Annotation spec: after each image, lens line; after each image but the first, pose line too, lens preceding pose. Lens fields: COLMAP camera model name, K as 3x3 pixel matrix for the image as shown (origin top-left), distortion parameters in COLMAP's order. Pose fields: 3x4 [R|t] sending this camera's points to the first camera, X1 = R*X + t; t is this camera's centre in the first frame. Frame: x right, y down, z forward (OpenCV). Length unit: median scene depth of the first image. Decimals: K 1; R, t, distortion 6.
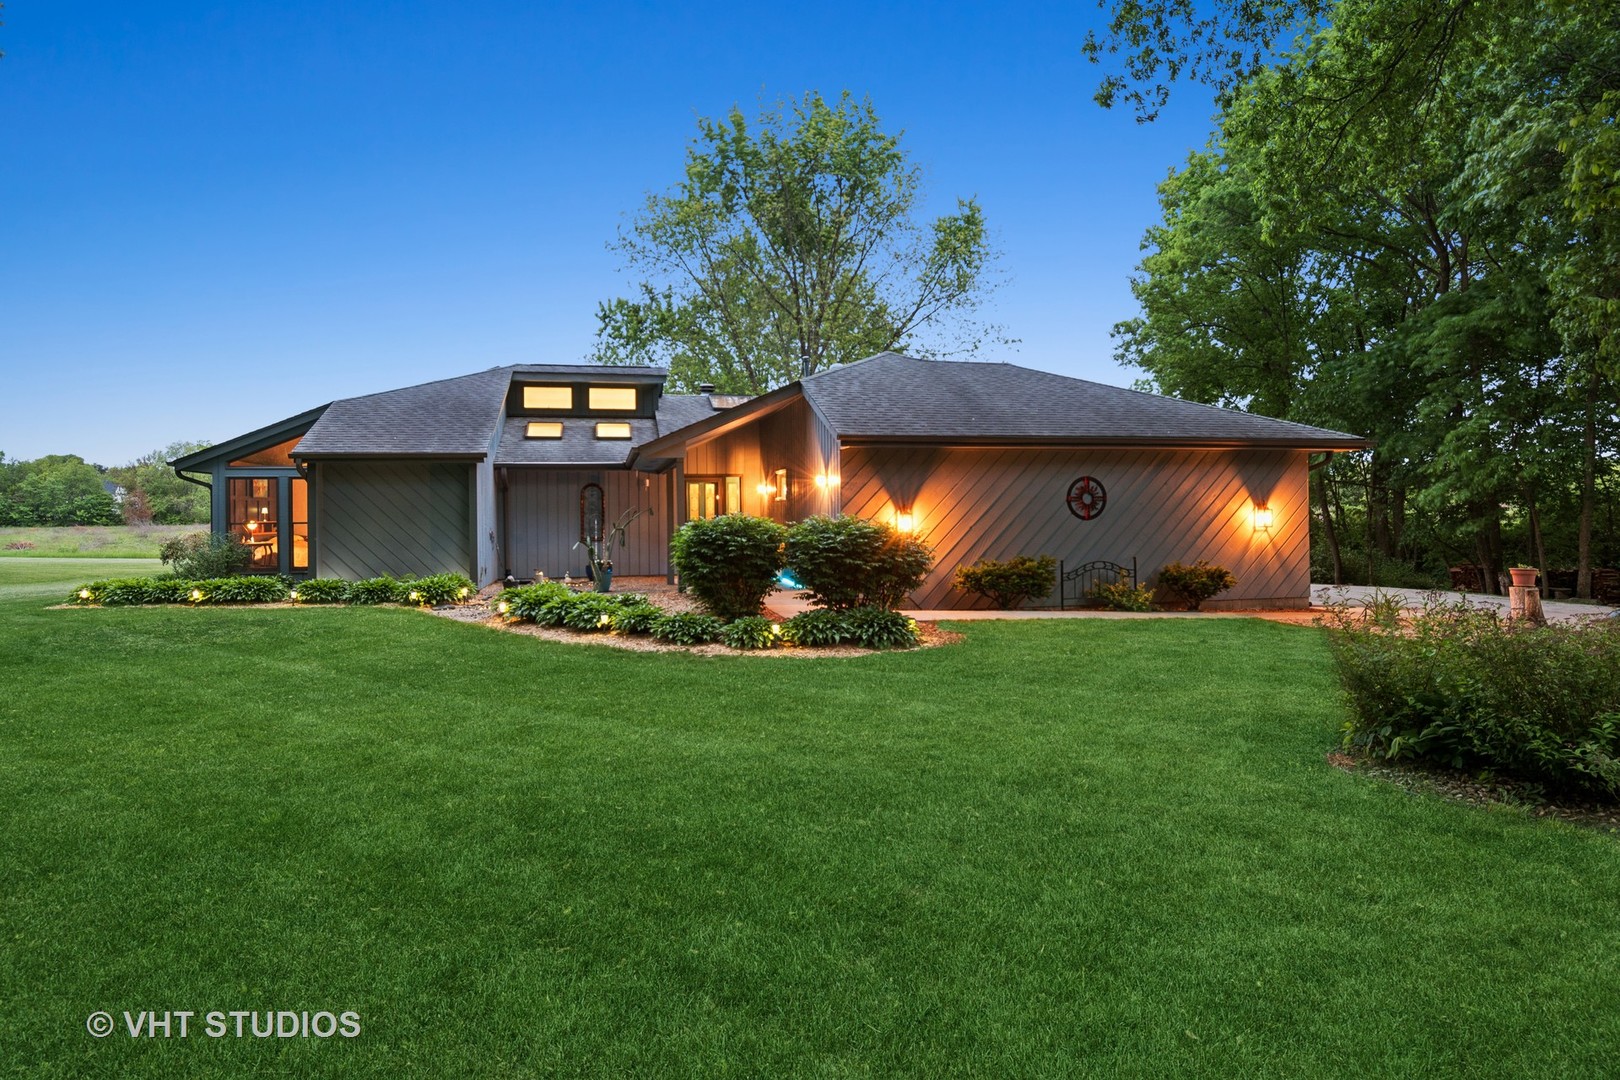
lens RADIAL K [[920.2, 0, 833.6], [0, 920.2, 539.2], [0, 0, 1]] dist [-0.016205, 0.001453]
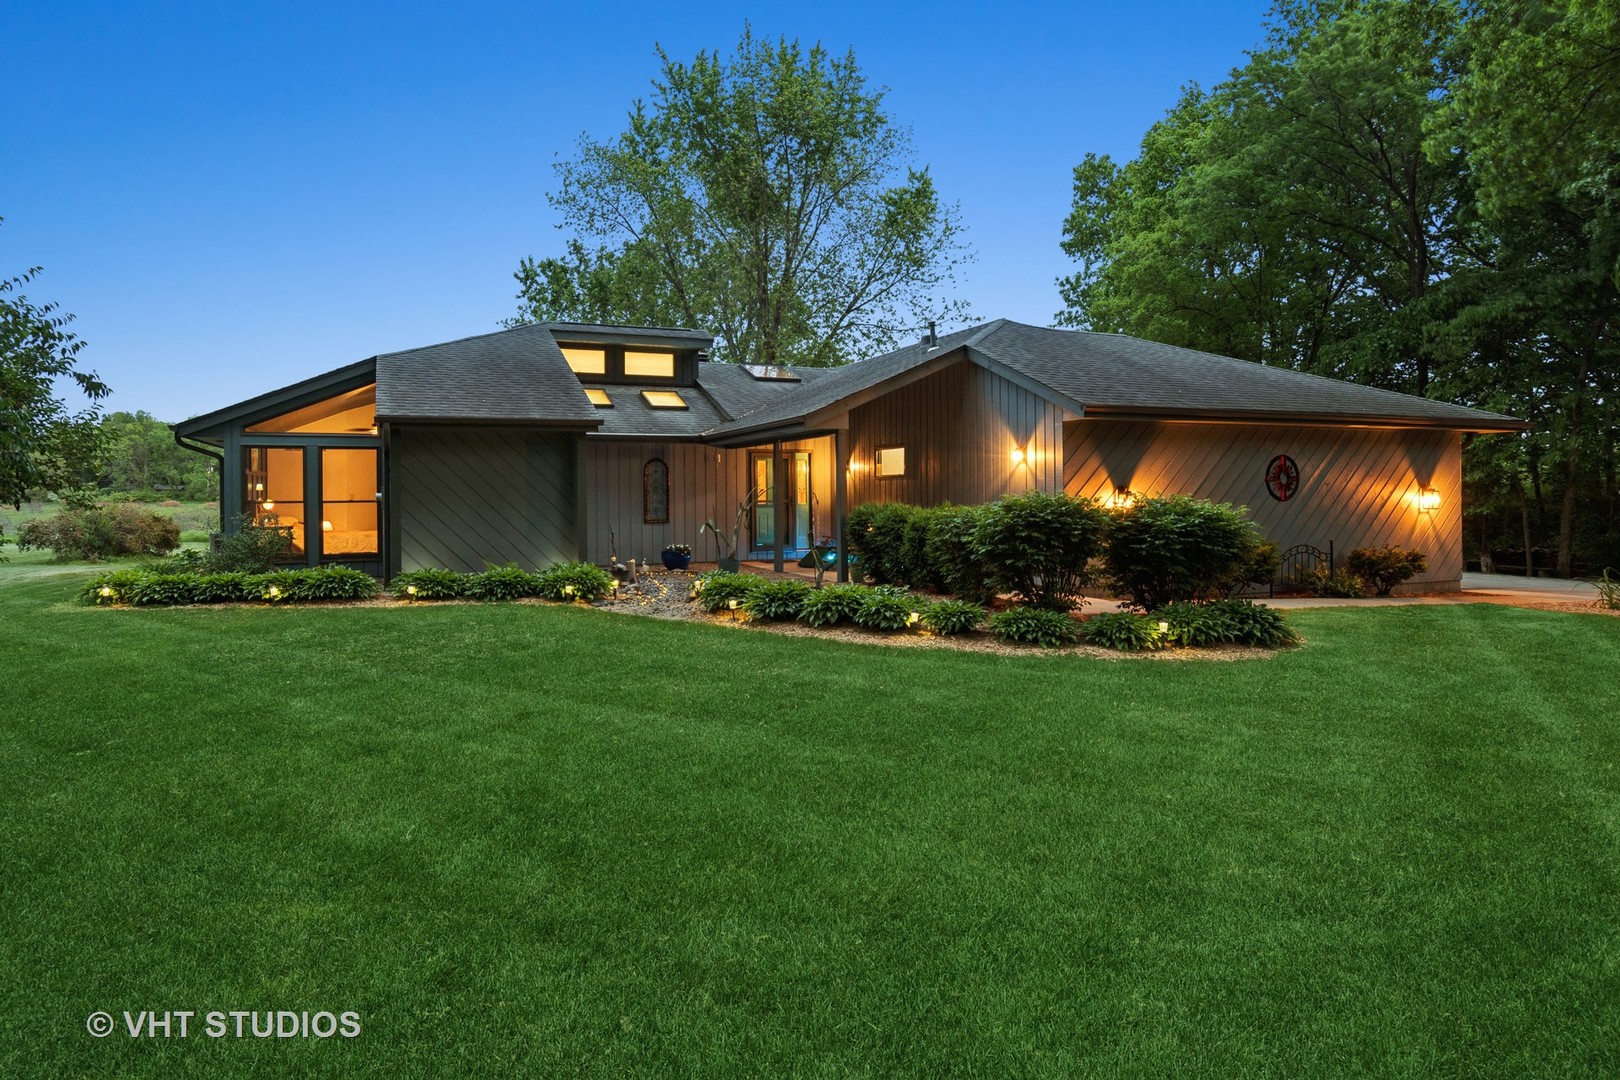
lens RADIAL K [[920.2, 0, 815.9], [0, 920.2, 534.8], [0, 0, 1]] dist [-0.016205, 0.001453]
pose [[0.989064, -0.002443, 0.147466, -0.312672], [0.000041, 0.999867, 0.016293, -0.001202], [-0.147487, -0.016109, 0.988933, 0.125377]]
